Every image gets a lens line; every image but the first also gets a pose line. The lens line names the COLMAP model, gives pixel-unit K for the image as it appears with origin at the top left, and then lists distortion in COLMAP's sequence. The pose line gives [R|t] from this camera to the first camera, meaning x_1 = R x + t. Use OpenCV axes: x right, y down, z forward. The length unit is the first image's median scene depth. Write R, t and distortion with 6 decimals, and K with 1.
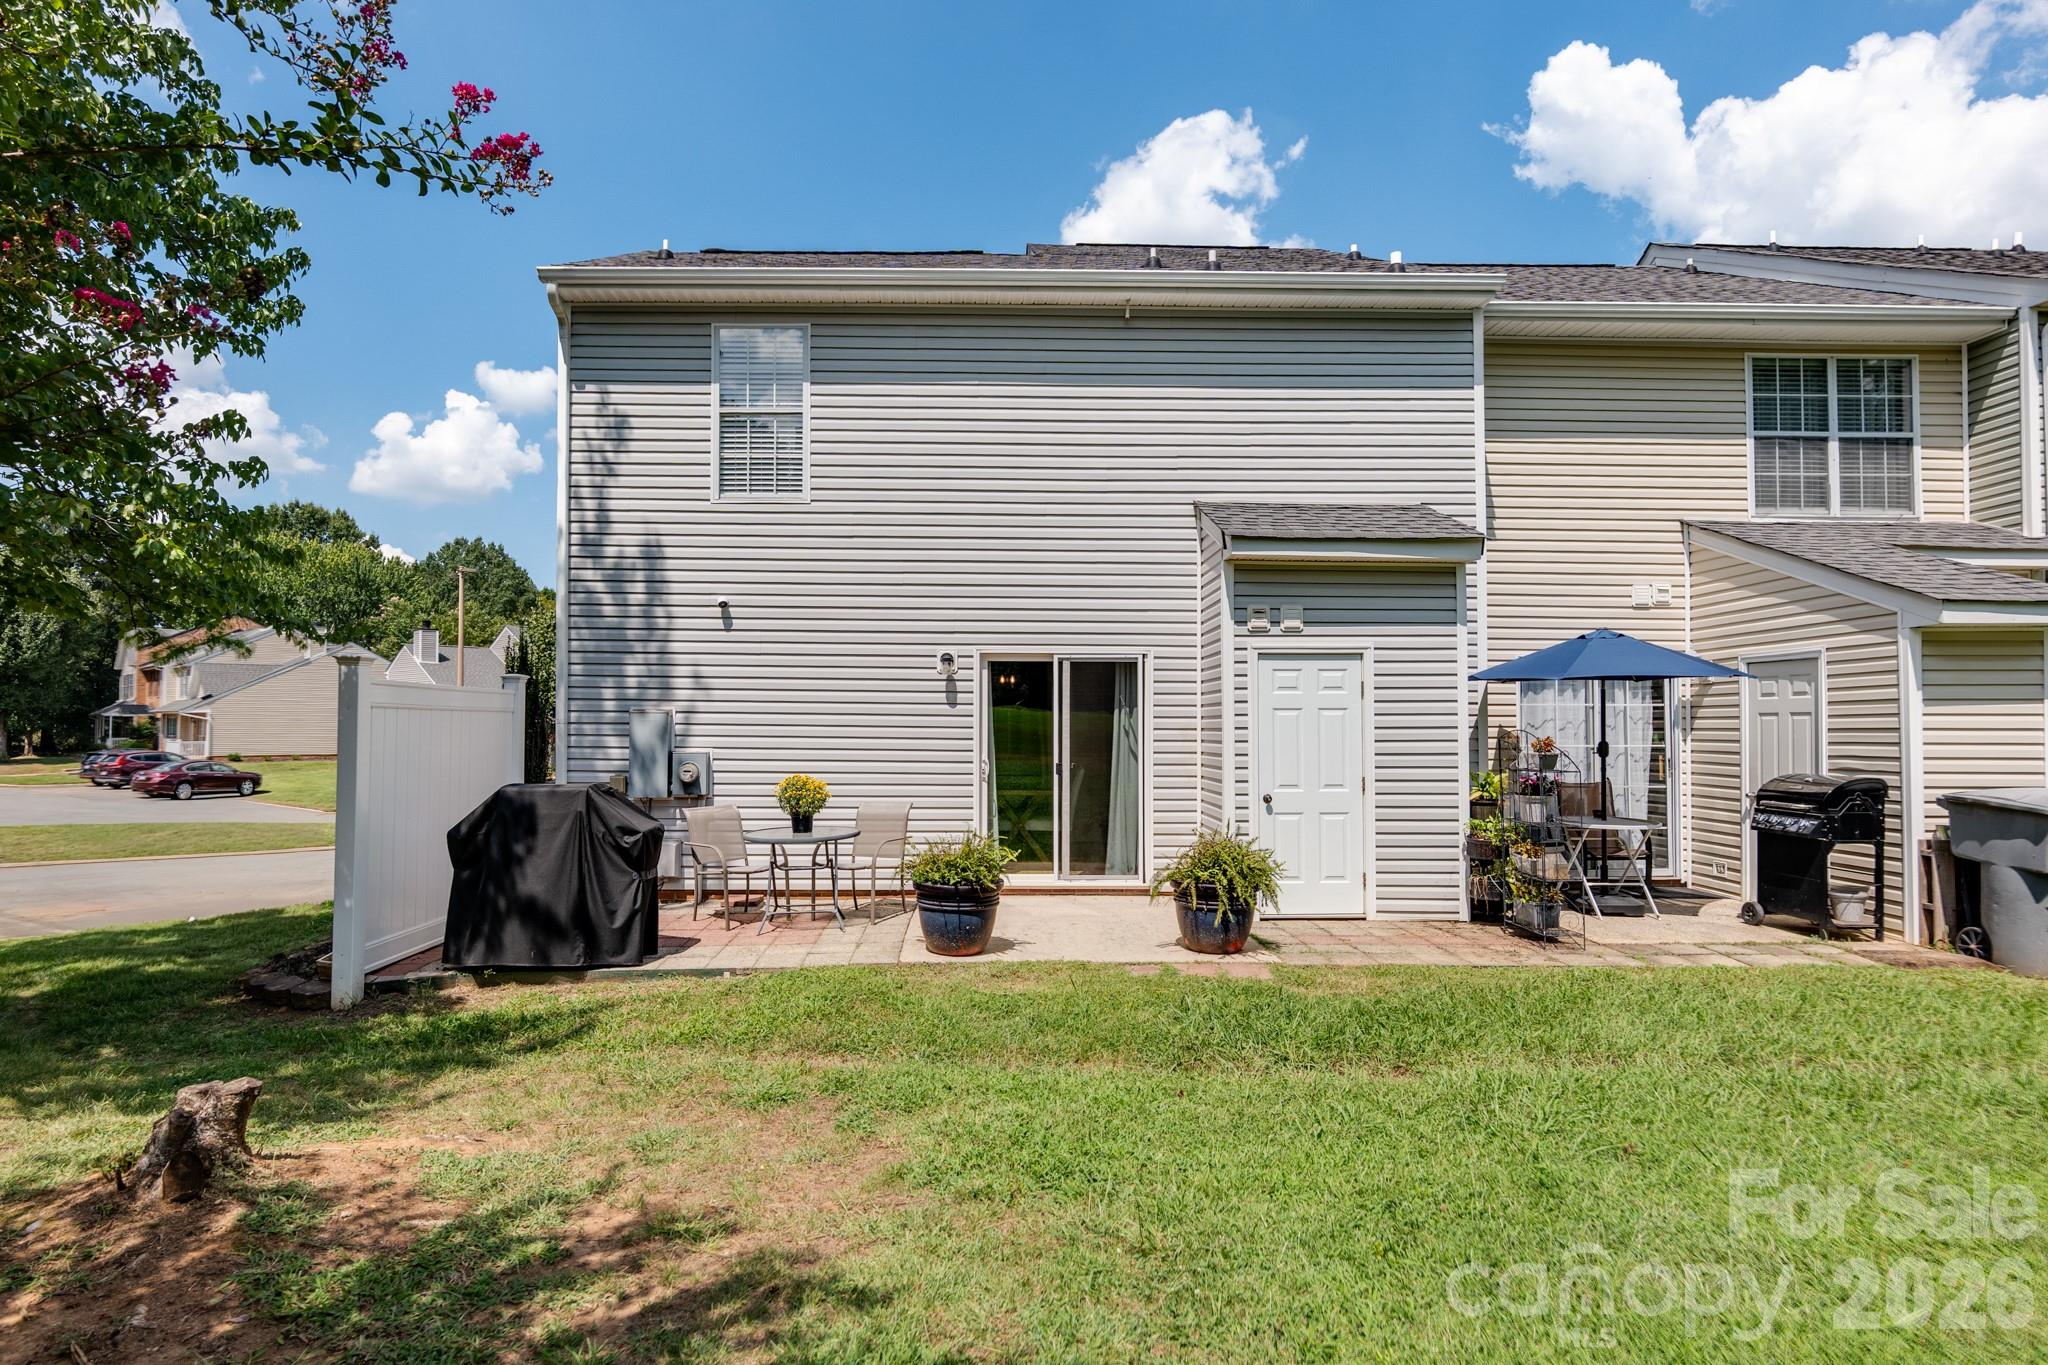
lens RADIAL K [[1069.6, 0, 1019.9], [0, 1069.6, 693.9], [0, 0, 1]] dist [-0.023962, -0.000400]
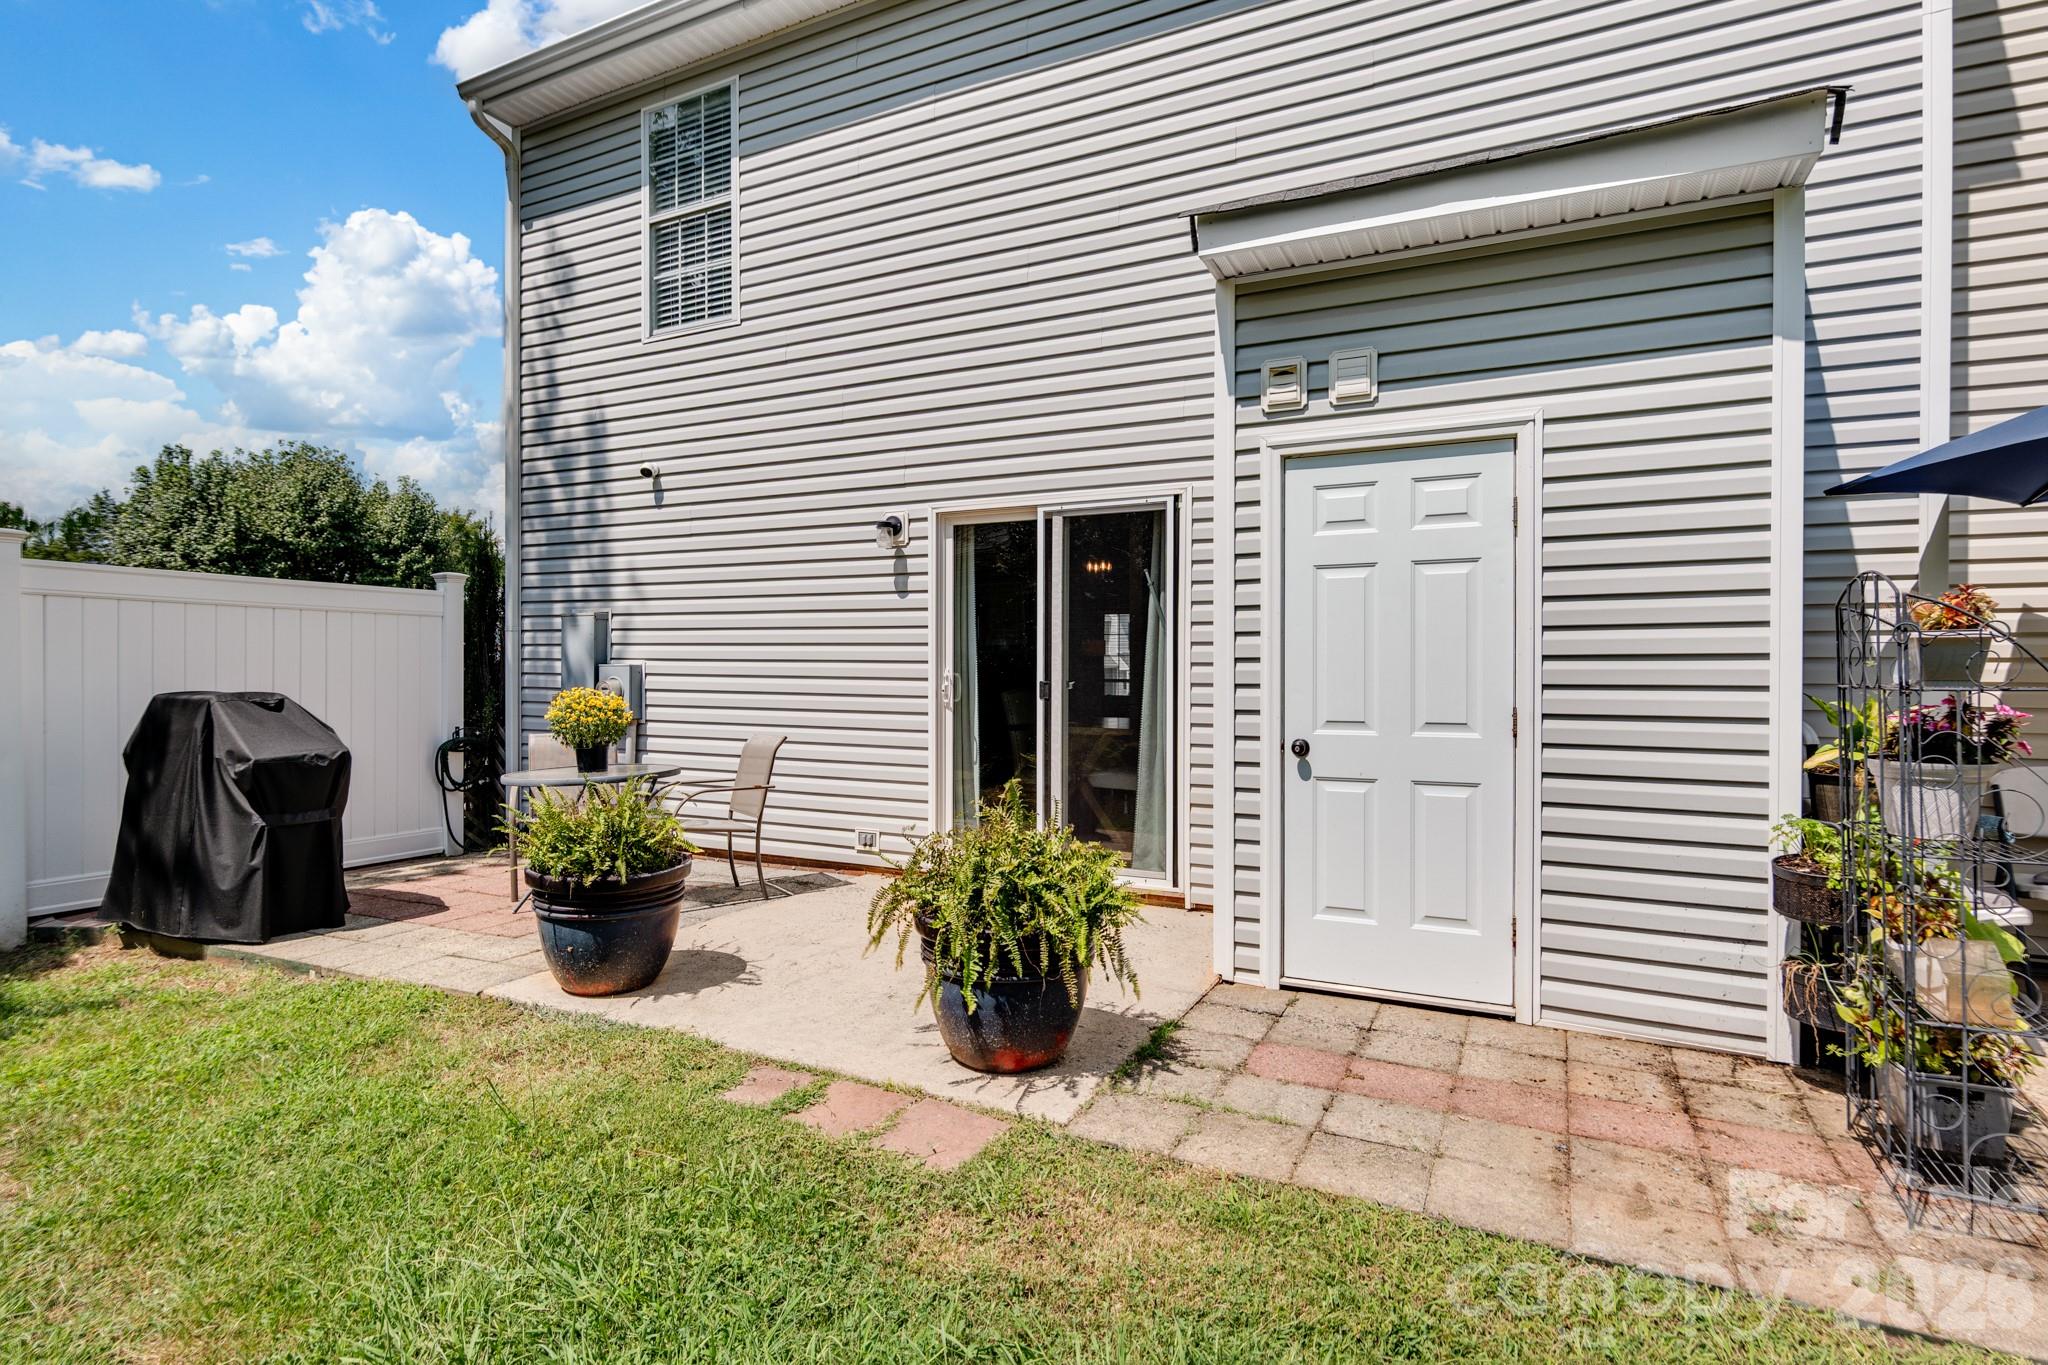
lens RADIAL K [[1028.3, 0, 1026.6], [0, 1028.3, 674.1], [0, 0, 1]] dist [-0.006718, 0.000337]
pose [[0.884972, 0.002362, -0.465638, 0.307128], [0.011047, 0.999599, 0.026068, 0.044757], [0.465513, -0.028213, 0.884591, 0.464443]]
